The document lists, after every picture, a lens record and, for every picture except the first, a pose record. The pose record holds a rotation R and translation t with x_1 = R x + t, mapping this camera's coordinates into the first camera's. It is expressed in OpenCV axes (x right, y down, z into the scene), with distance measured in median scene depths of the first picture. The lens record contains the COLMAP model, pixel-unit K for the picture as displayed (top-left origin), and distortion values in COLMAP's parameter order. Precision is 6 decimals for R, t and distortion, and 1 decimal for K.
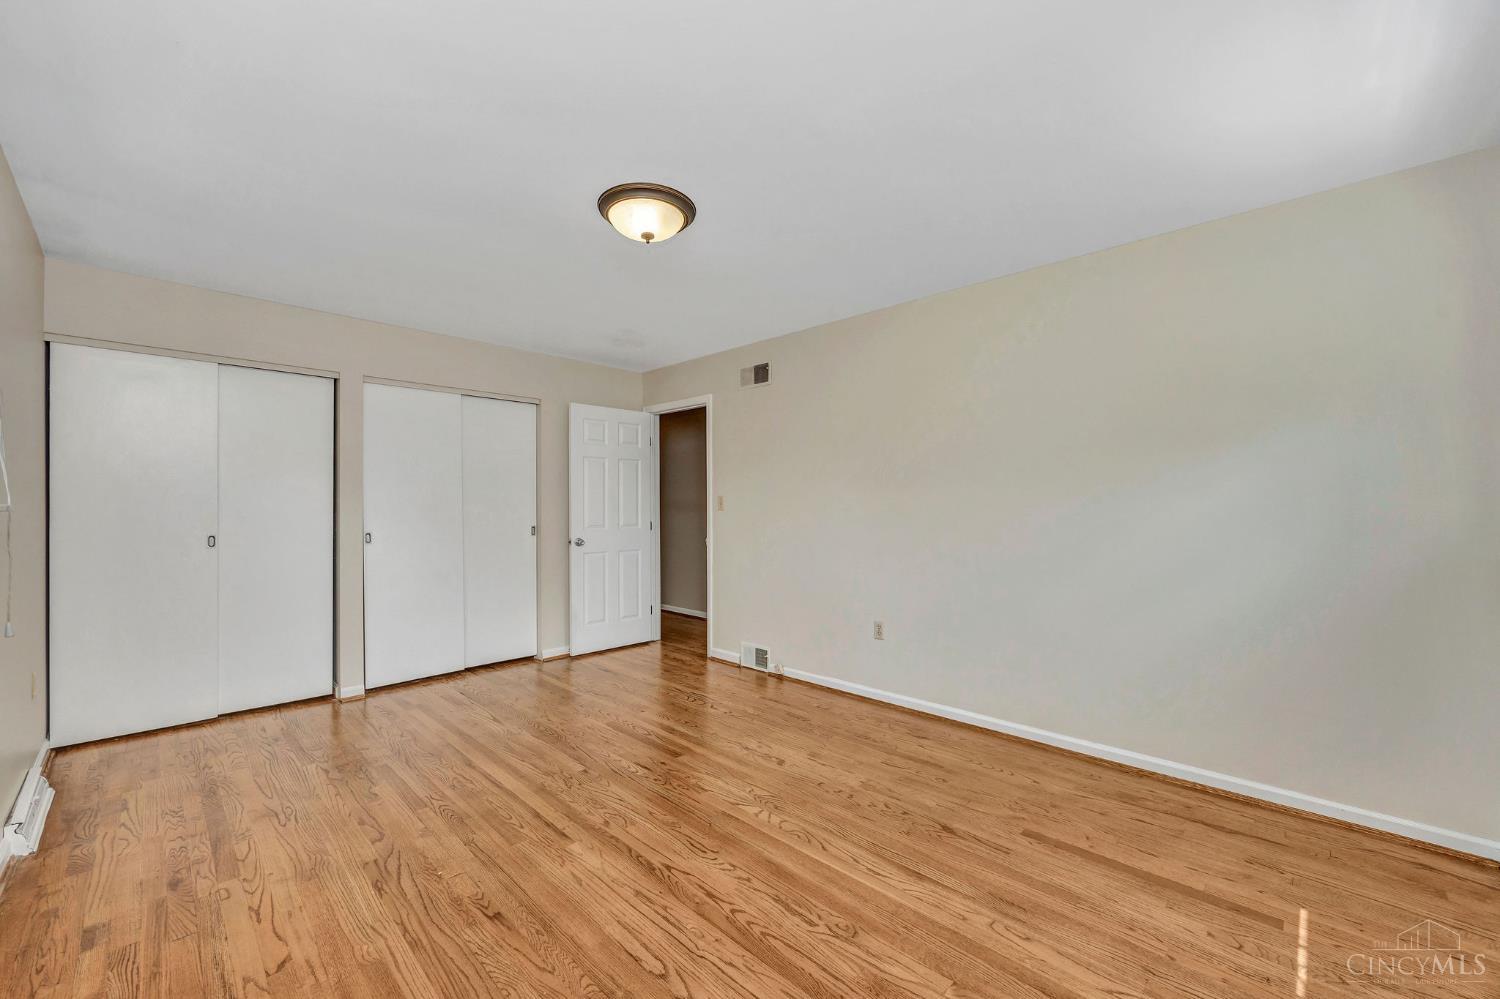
lens RADIAL K [[571.3, 0, 750.4], [0, 571.3, 504.0], [0, 0, 1]] dist [-0.001179, -0.000078]
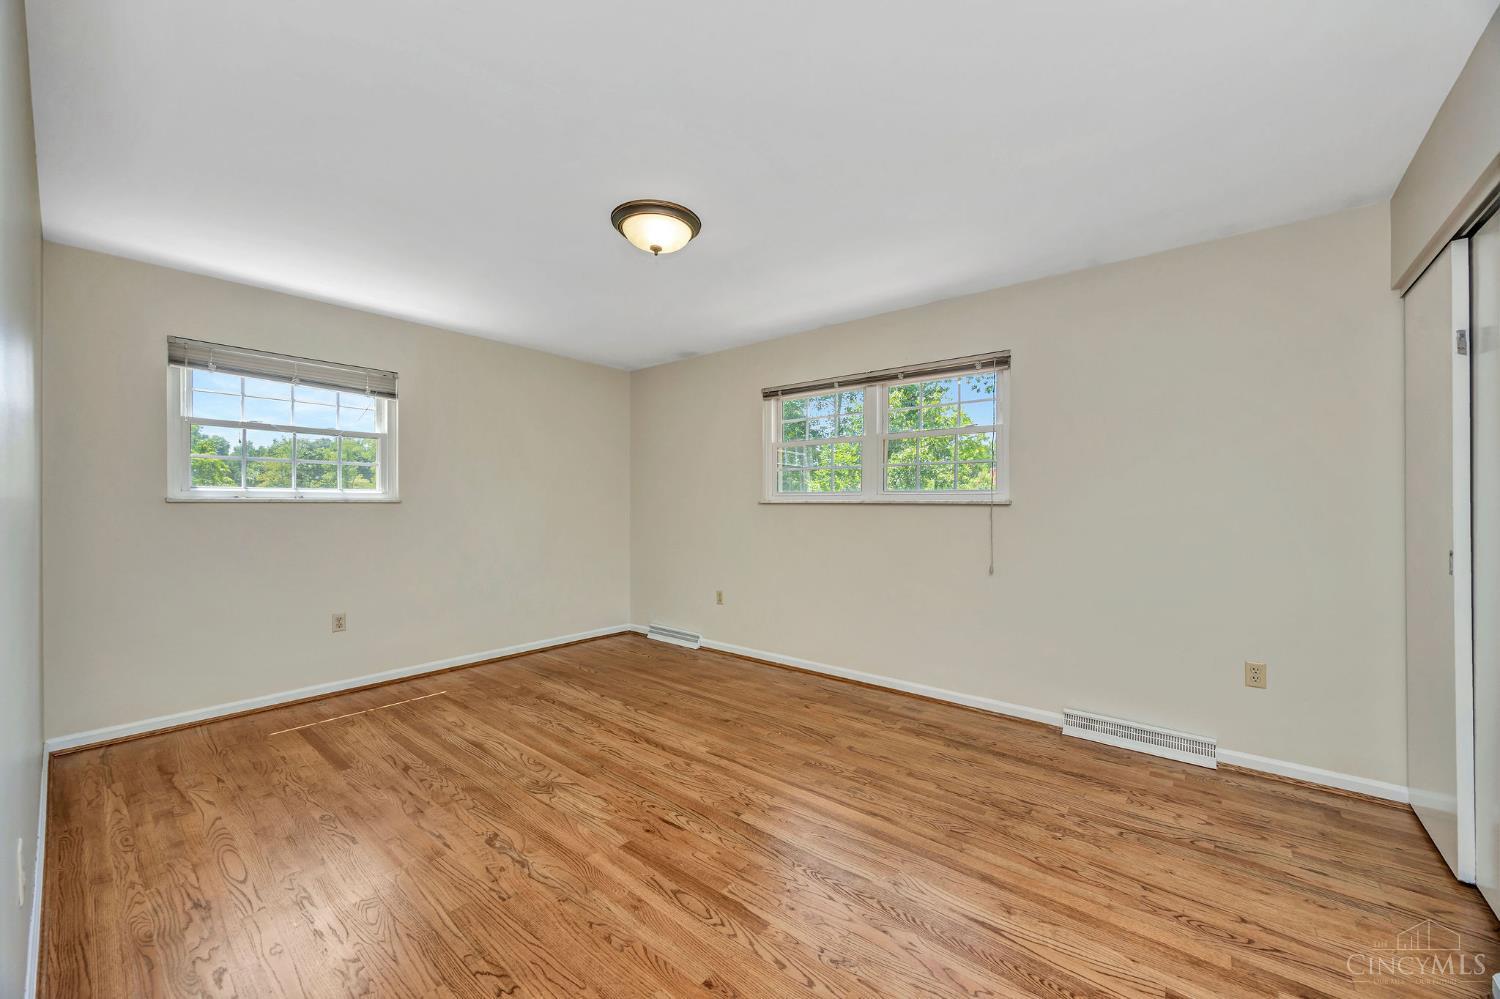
lens RADIAL K [[571.3, 0, 750.9], [0, 571.3, 501.4], [0, 0, 1]] dist [-0.001179, -0.000078]
pose [[-0.997224, 0.001620, -0.074440, -0.303152], [0.002036, 0.999983, -0.005510, 0.003158], [0.074430, -0.005646, -0.997210, 2.288606]]
